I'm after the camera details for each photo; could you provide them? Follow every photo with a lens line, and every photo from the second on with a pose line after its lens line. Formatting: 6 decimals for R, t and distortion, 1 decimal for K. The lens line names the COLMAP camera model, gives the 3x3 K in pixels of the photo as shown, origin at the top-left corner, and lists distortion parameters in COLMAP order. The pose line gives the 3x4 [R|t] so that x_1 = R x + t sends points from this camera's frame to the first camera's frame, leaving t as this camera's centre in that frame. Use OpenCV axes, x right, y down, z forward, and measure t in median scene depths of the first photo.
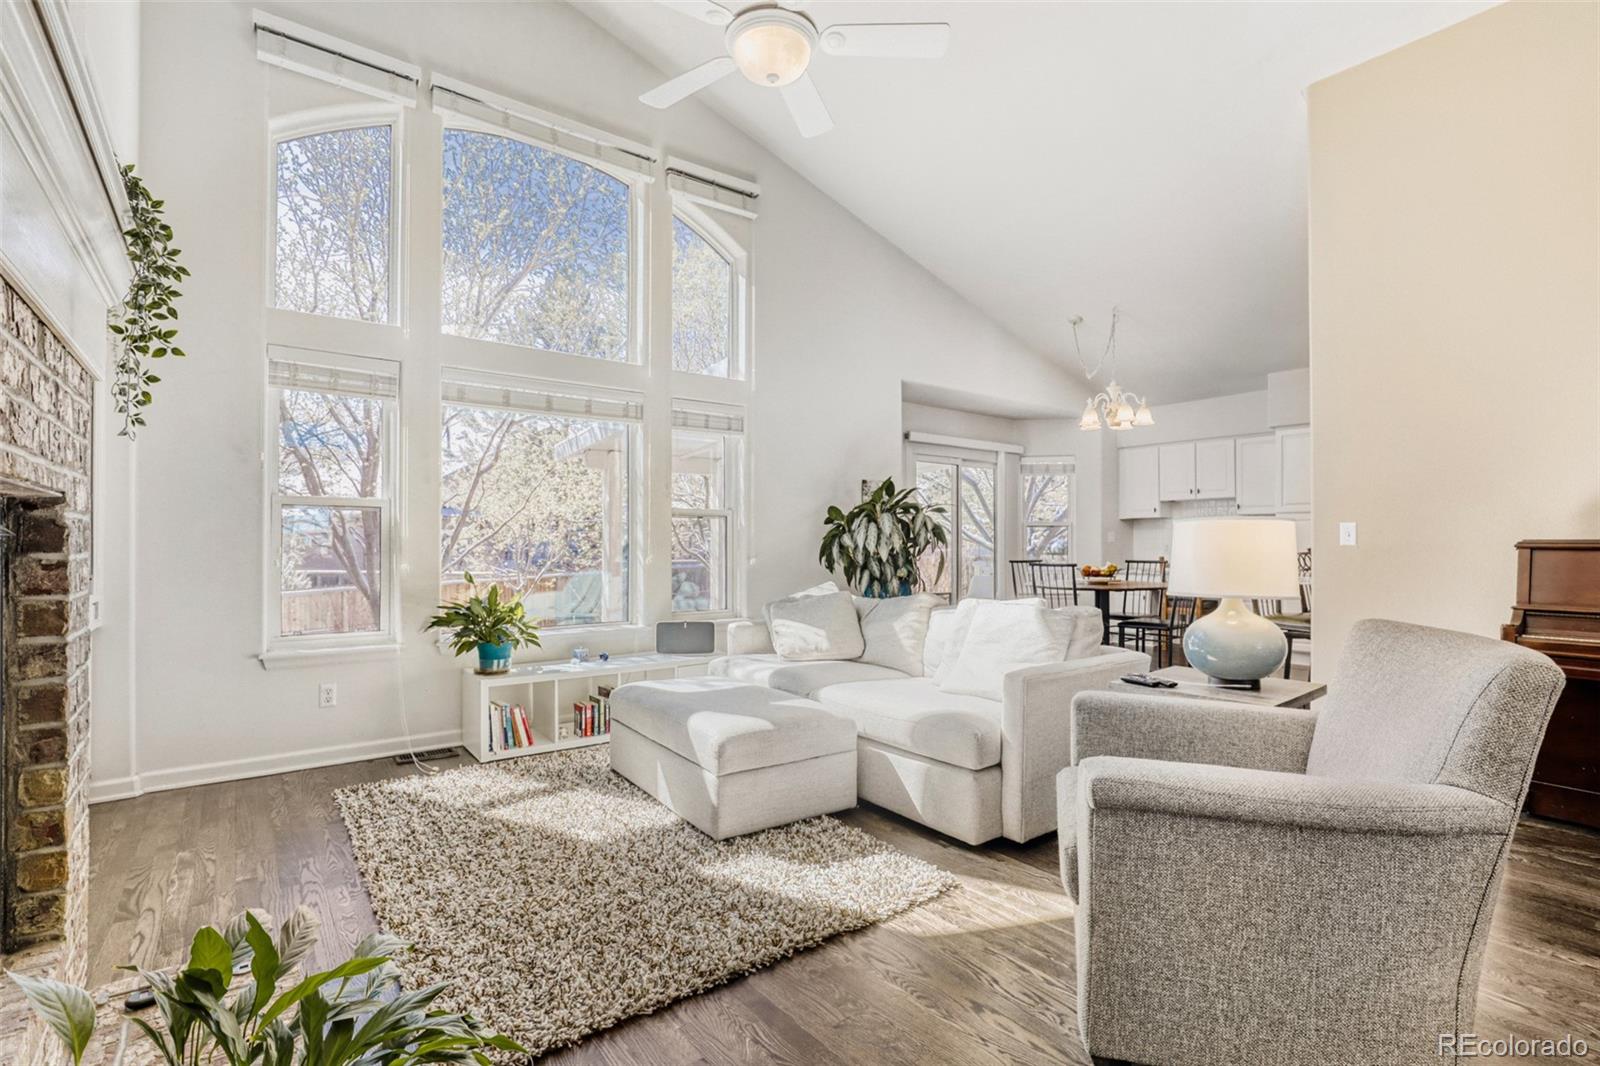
lens RADIAL K [[735.1, 0, 794.3], [0, 735.1, 540.4], [0, 0, 1]] dist [-0.021997, 0.004464]
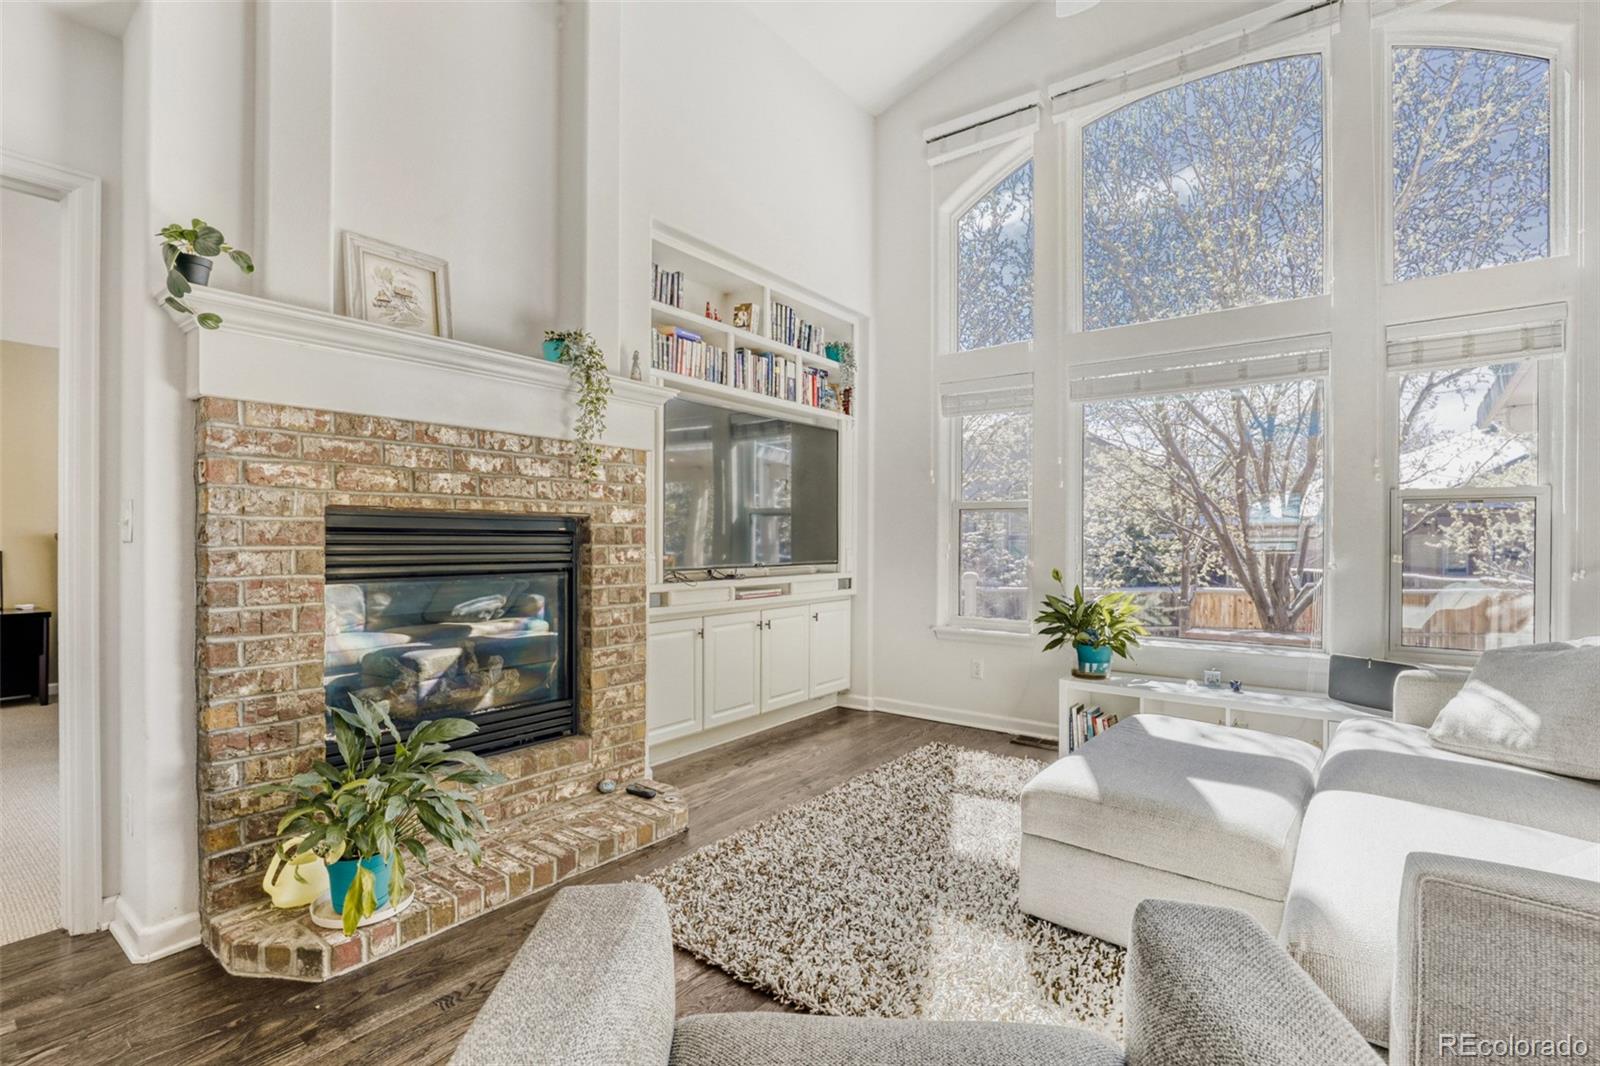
lens RADIAL K [[735.1, 0, 794.3], [0, 735.1, 538.5], [0, 0, 1]] dist [-0.021997, 0.004464]
pose [[0.267135, 0.001213, -0.963658, 0.411061], [0.000188, 0.999999, 0.001311, -0.000580], [0.963659, -0.000531, 0.267135, 0.374490]]
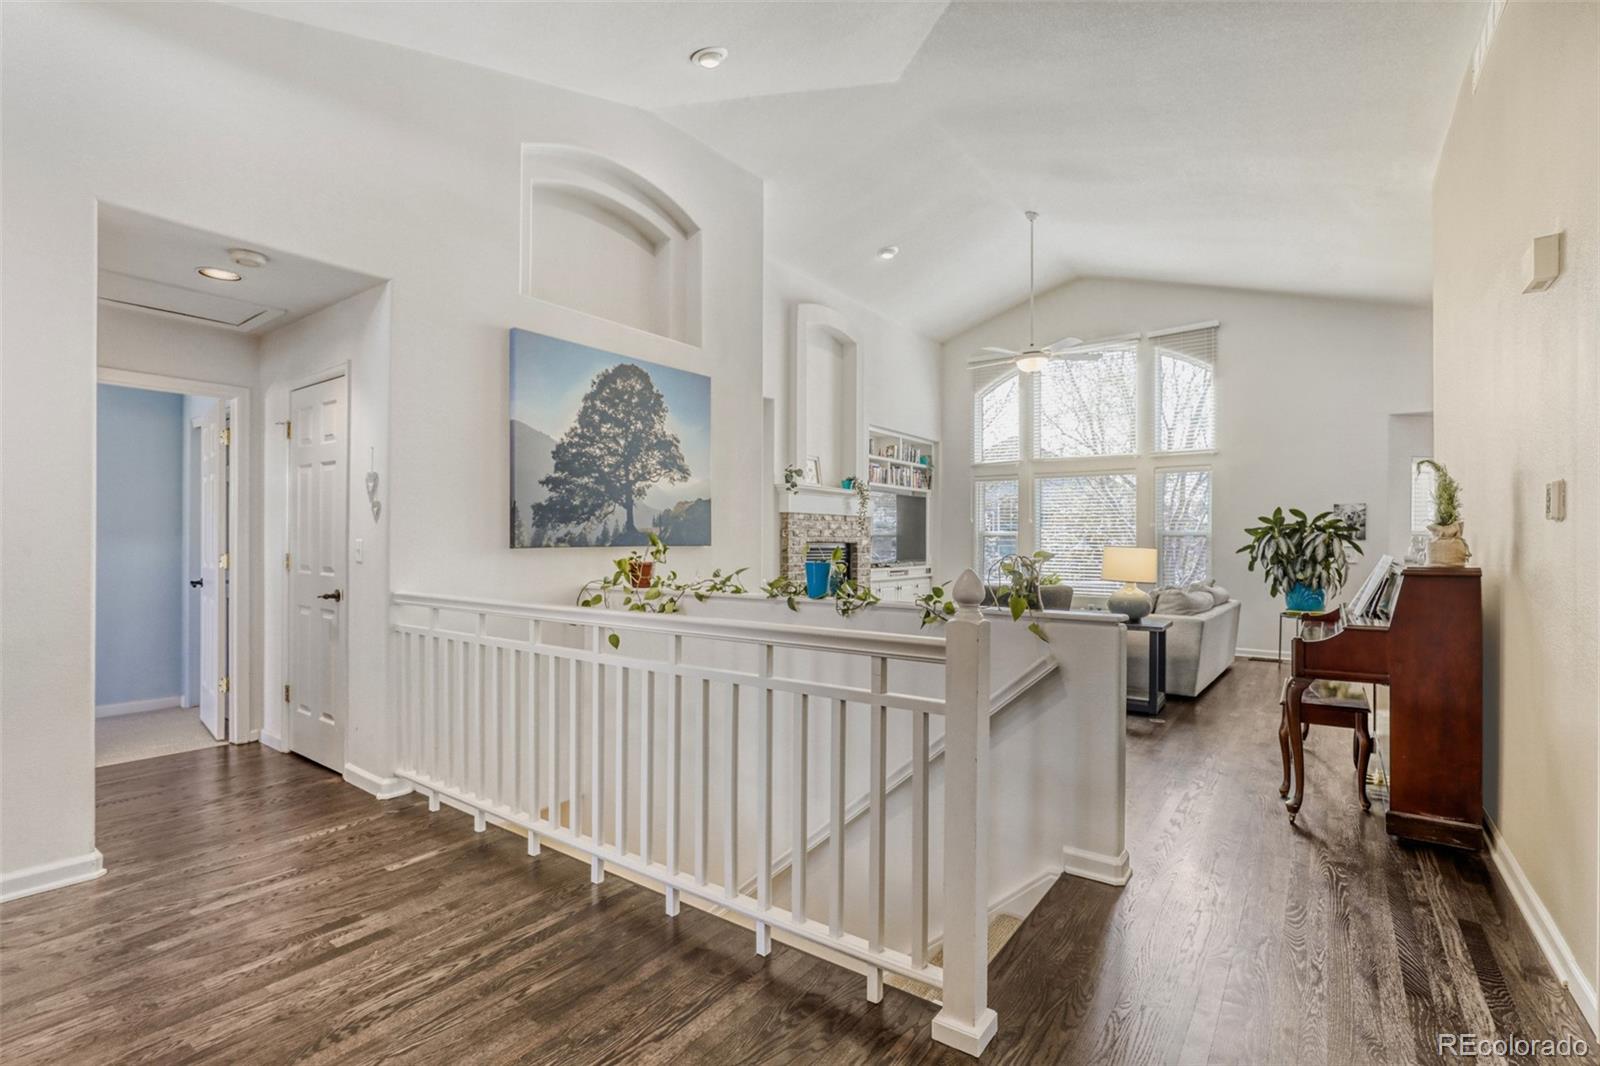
lens RADIAL K [[735.1, 0, 805.9], [0, 735.1, 534.9], [0, 0, 1]] dist [-0.021997, 0.004464]
pose [[0.305442, -0.003353, -0.952205, 1.547955], [-0.001249, 0.999992, -0.003922, -0.036112], [0.952210, 0.002387, 0.305435, -0.395594]]
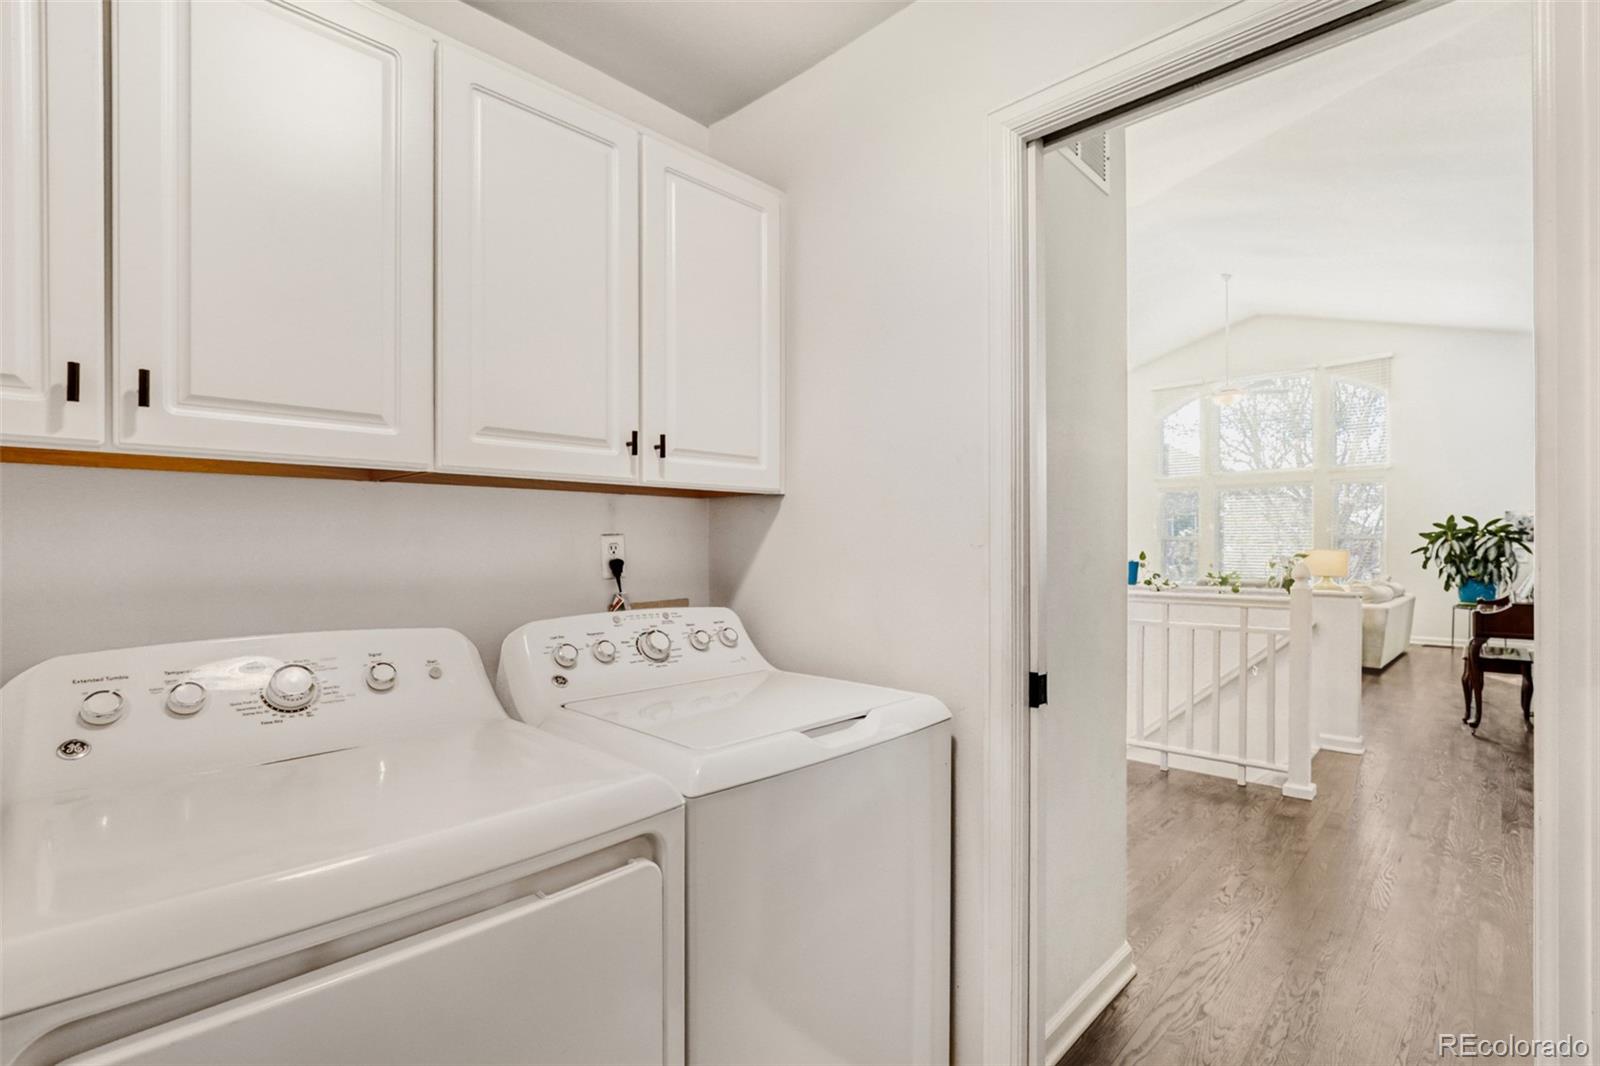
lens RADIAL K [[735.1, 0, 793.9], [0, 735.1, 540.2], [0, 0, 1]] dist [-0.021997, 0.004464]
pose [[0.159745, 0.001041, -0.987158, 1.960048], [0.003860, 0.999991, 0.001679, -0.049906], [0.987151, -0.004079, 0.159740, -0.955104]]
